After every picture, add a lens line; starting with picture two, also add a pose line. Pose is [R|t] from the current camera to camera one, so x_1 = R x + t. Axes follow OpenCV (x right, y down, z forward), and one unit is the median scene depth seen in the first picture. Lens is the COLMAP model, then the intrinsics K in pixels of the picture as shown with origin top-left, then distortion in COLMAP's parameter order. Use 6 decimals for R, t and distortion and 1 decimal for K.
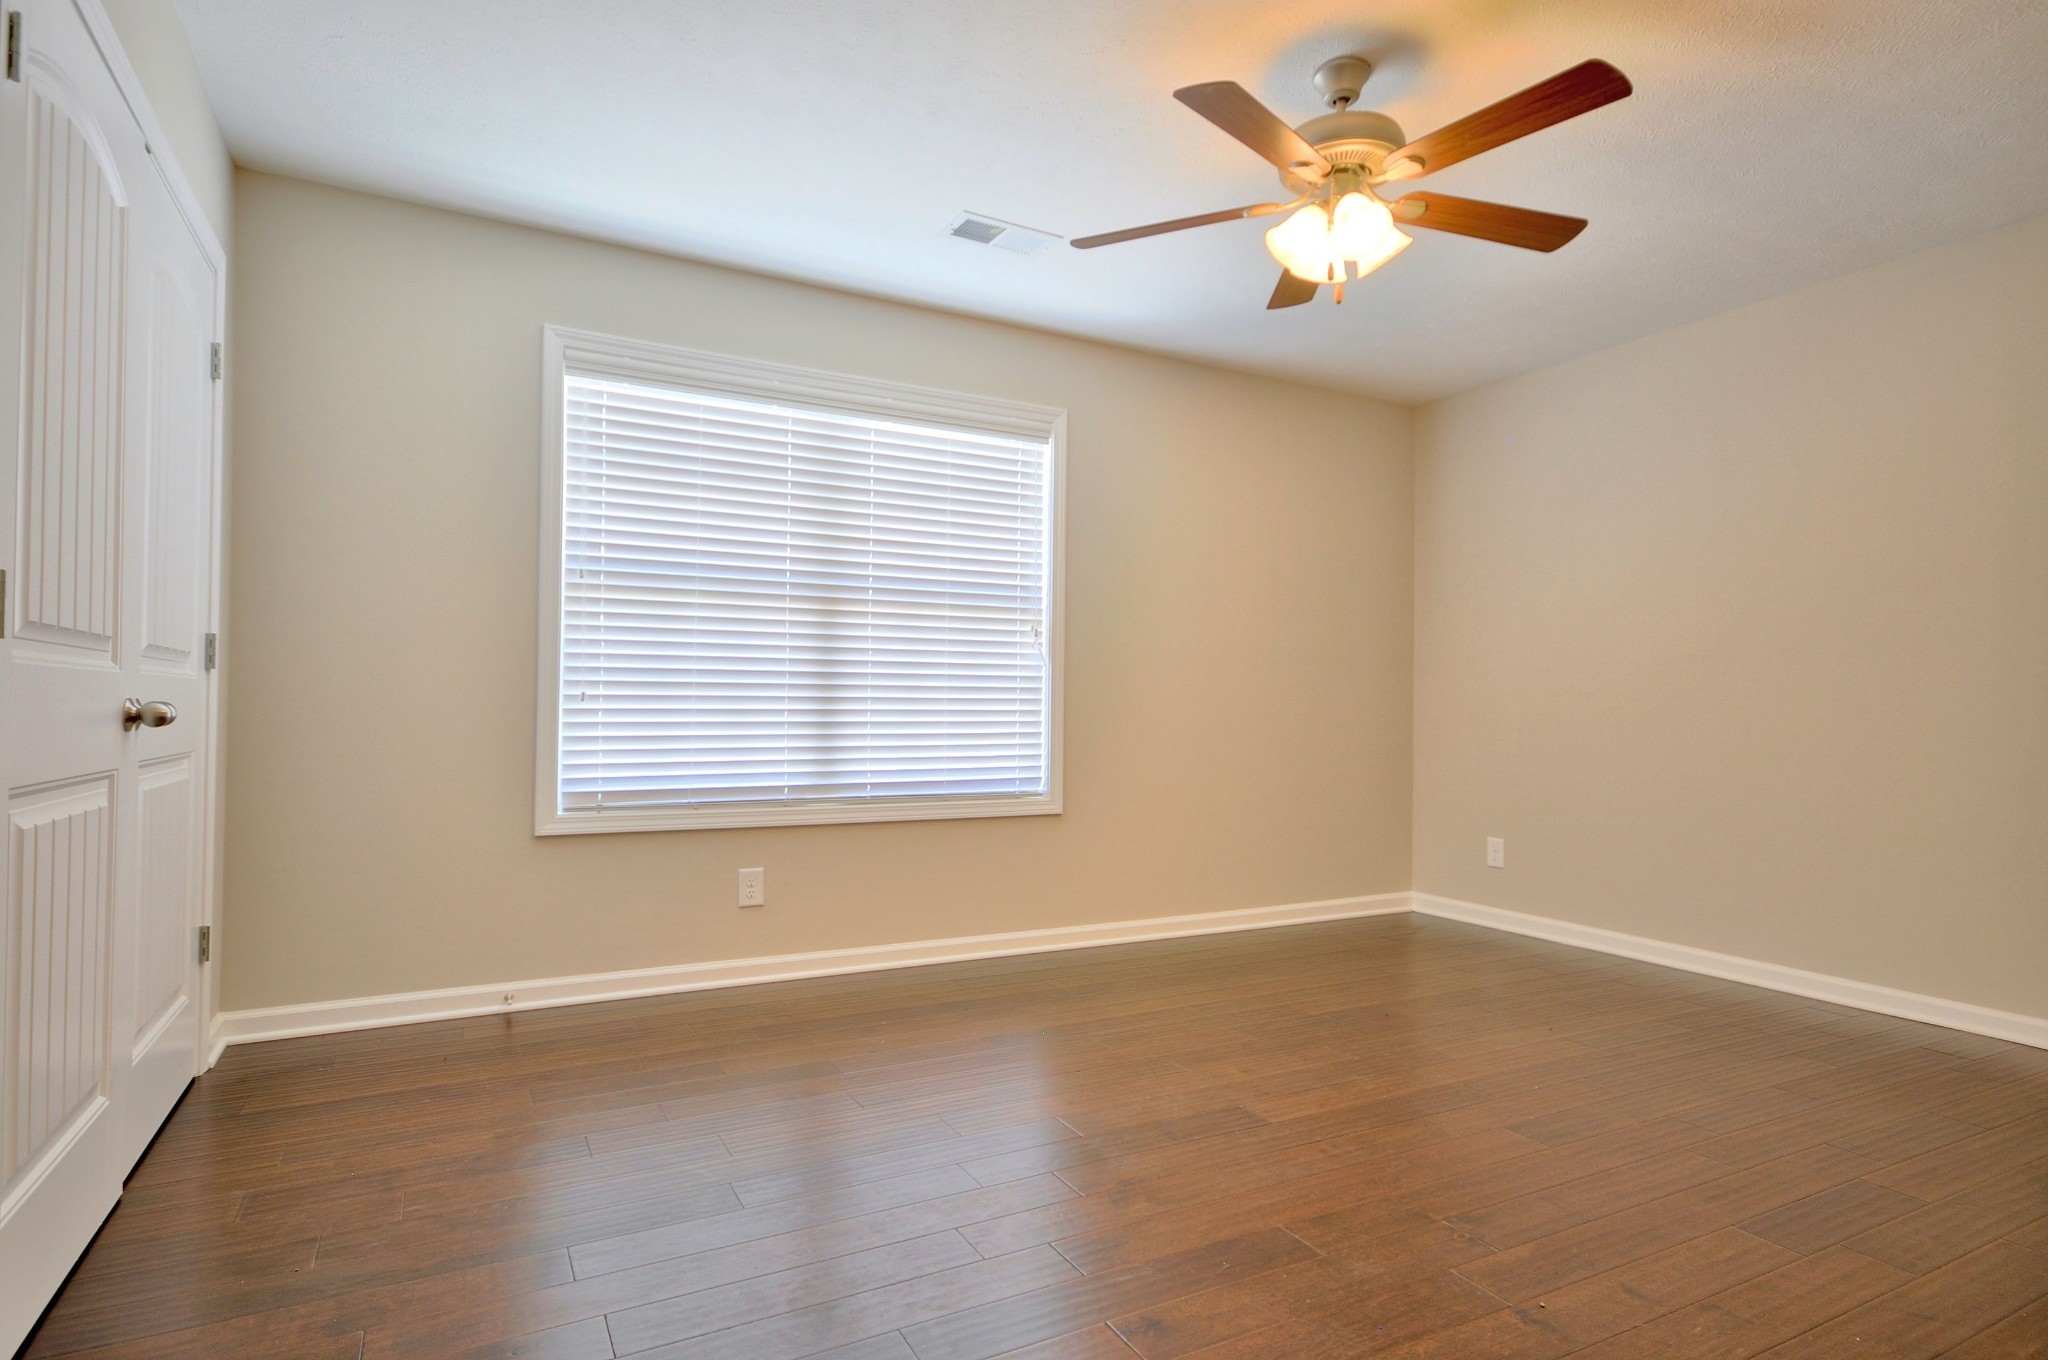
lens RADIAL K [[1091.4, 0, 1027.3], [0, 1091.4, 688.5], [0, 0, 1]] dist [-0.004285, 0.000017]
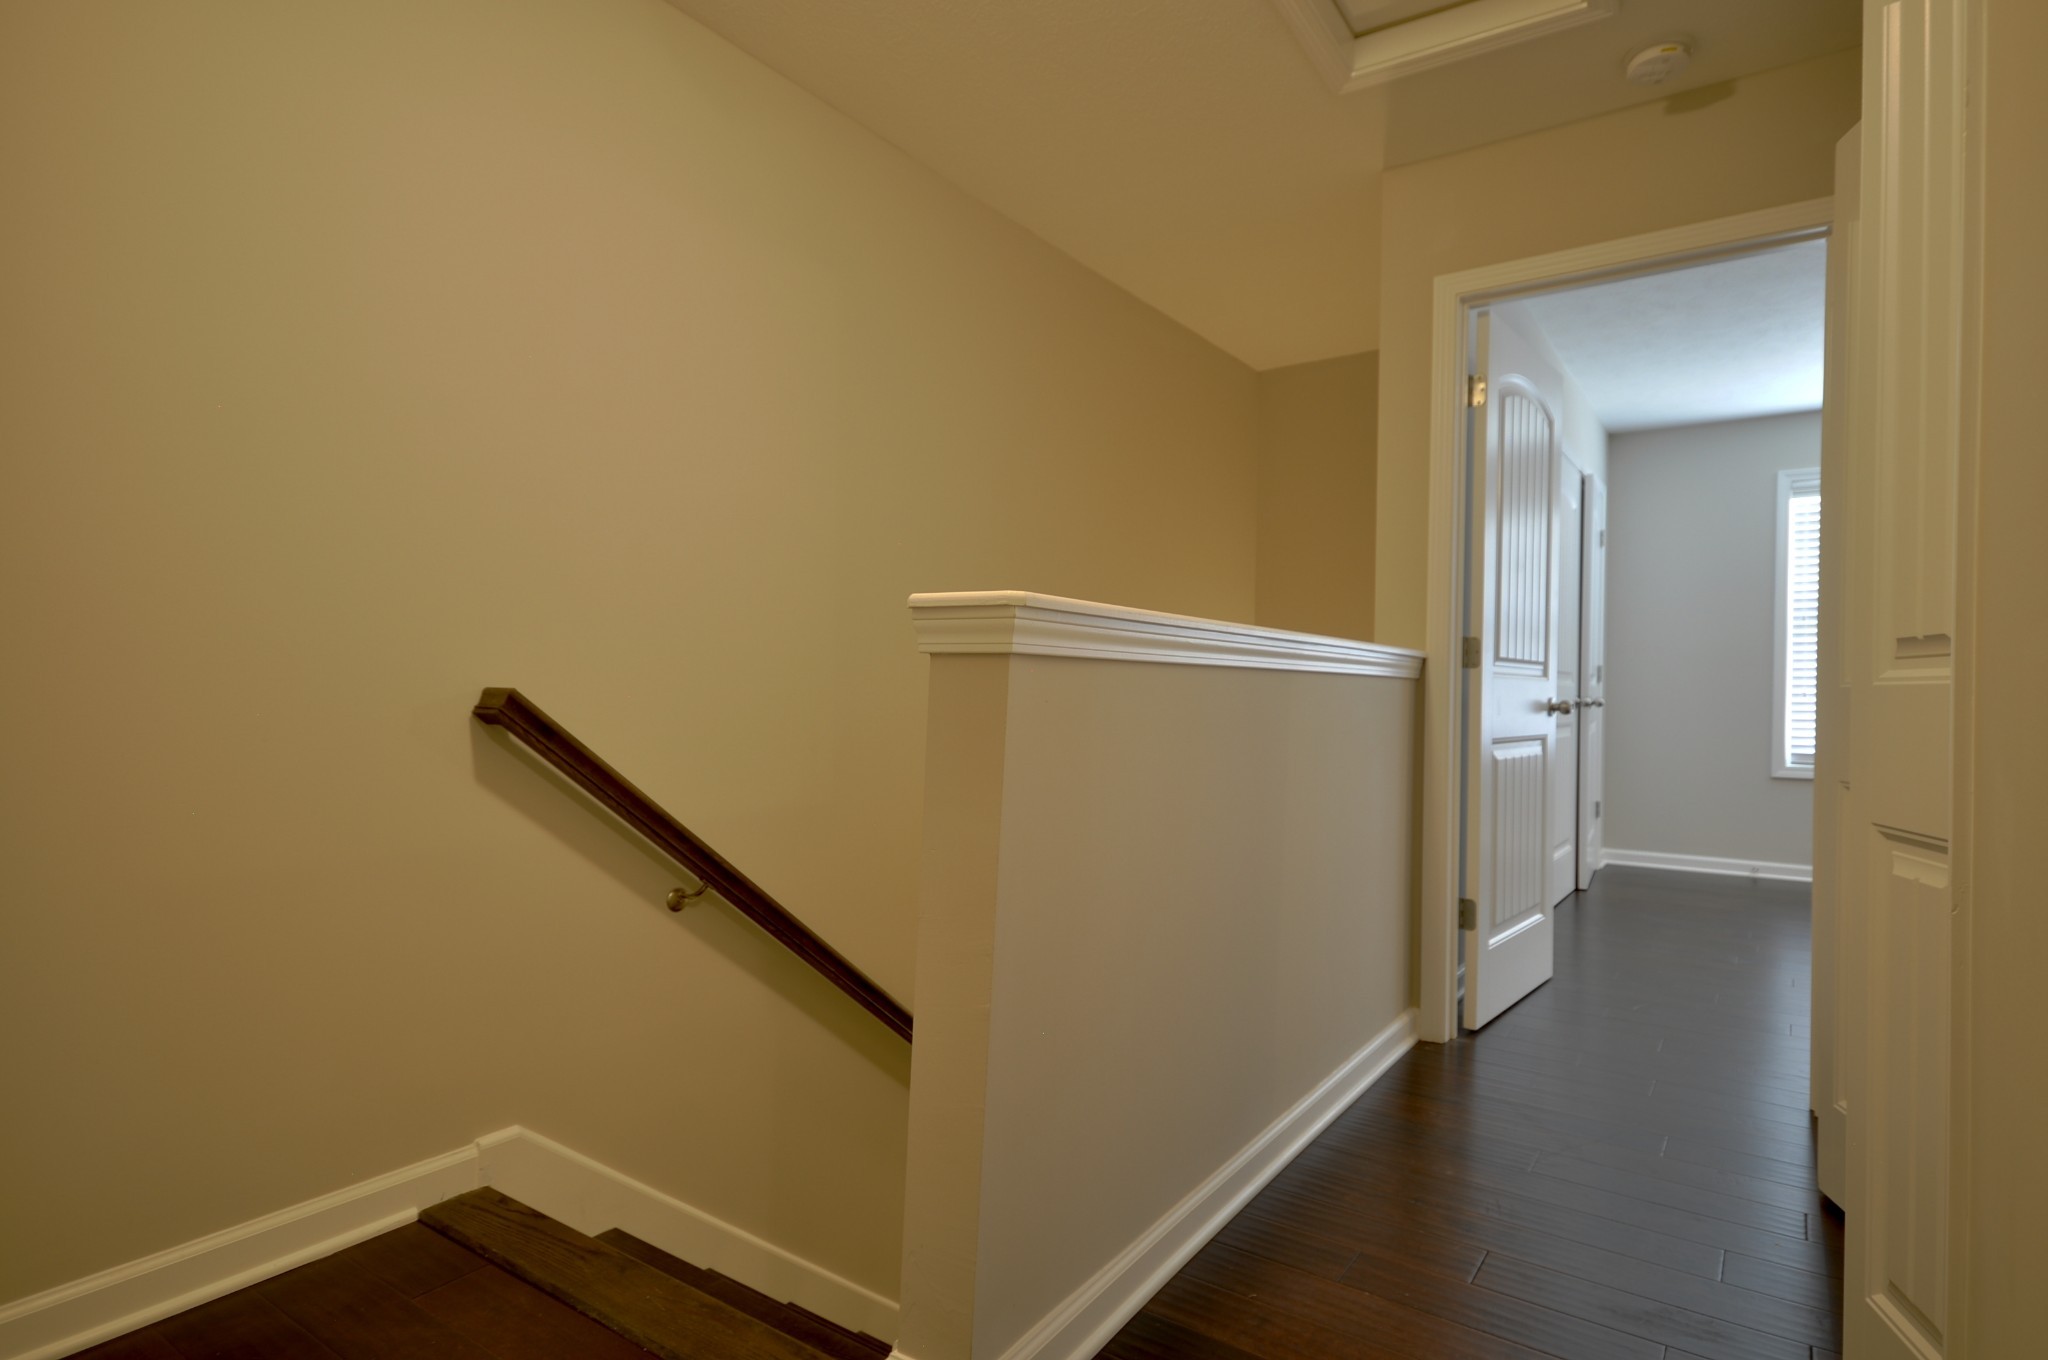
lens RADIAL K [[1091.4, 0, 1030.5], [0, 1091.4, 697.1], [0, 0, 1]] dist [-0.004285, 0.000017]
pose [[0.459317, 0.000608, -0.888272, 0.512517], [0.007060, 0.999966, 0.004335, -0.003895], [0.888244, -0.008262, 0.459297, -0.783196]]
